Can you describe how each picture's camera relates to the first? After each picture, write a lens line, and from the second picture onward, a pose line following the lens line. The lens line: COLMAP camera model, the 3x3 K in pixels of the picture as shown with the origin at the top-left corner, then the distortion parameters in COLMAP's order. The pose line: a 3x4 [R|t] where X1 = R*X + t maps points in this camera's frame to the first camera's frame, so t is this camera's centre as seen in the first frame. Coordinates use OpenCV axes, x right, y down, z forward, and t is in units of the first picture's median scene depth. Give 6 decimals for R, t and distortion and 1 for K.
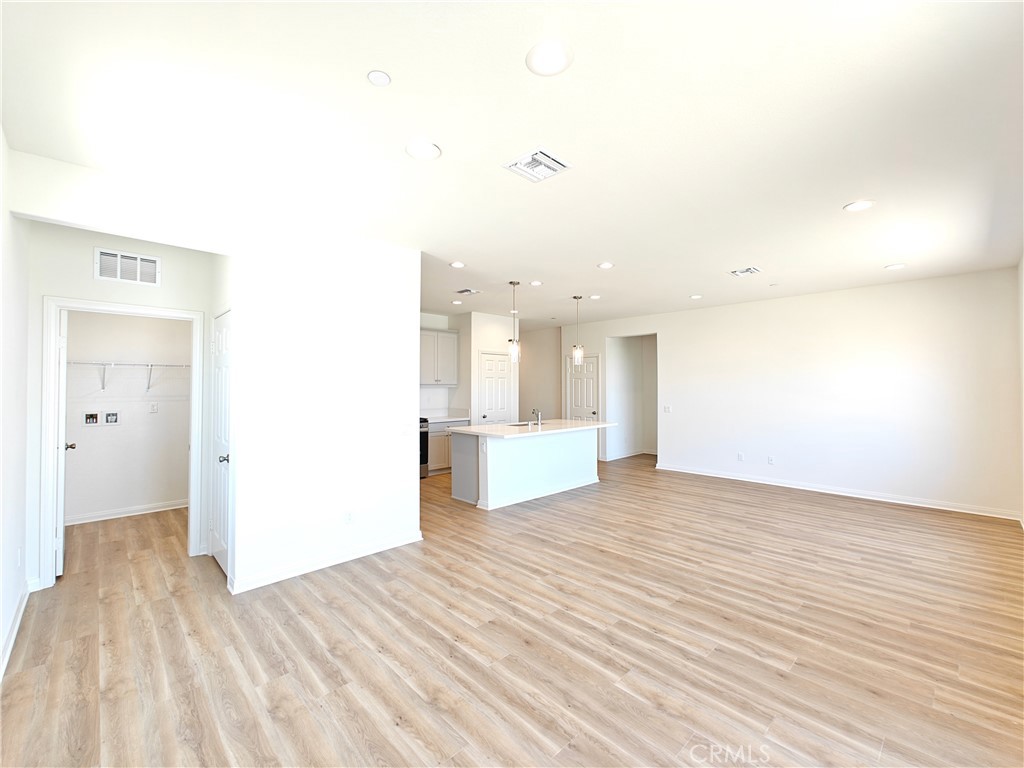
lens RADIAL K [[431.5, 0, 517.3], [0, 431.5, 379.2], [0, 0, 1]] dist [0.014019, -0.000275]
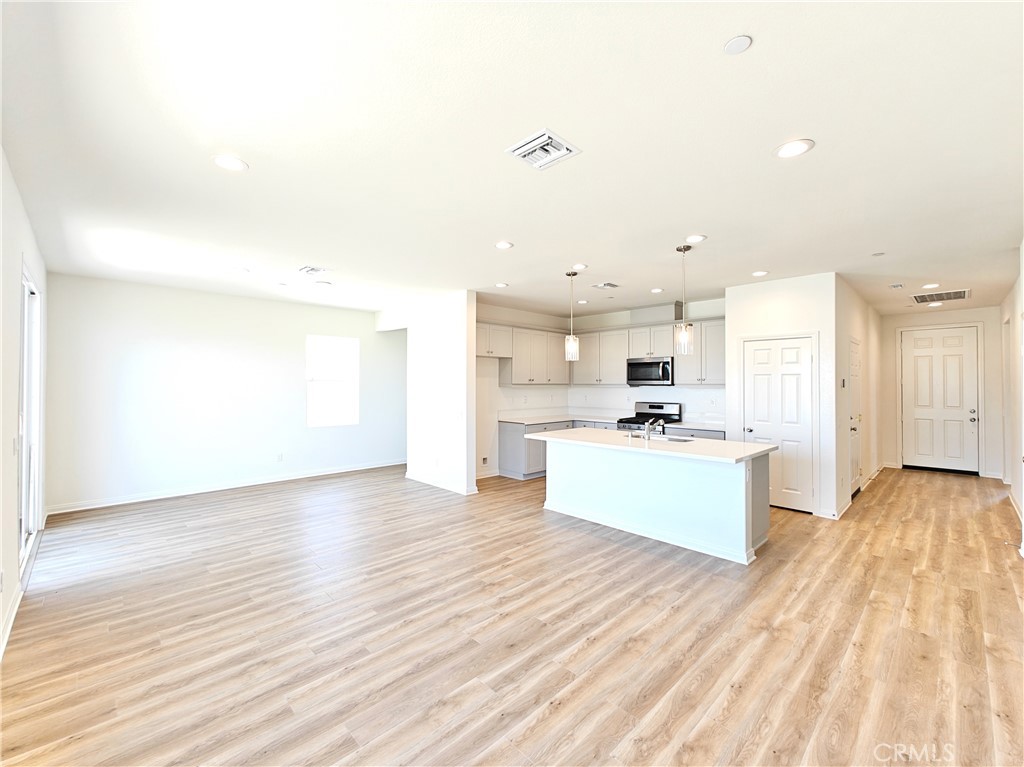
lens RADIAL K [[431.5, 0, 517.3], [0, 431.5, 378.7], [0, 0, 1]] dist [0.014019, -0.000275]
pose [[0.002689, -0.011365, -0.999932, 1.470129], [0.015098, 0.999822, -0.011324, 0.003574], [0.999882, -0.015067, 0.002860, 1.410172]]
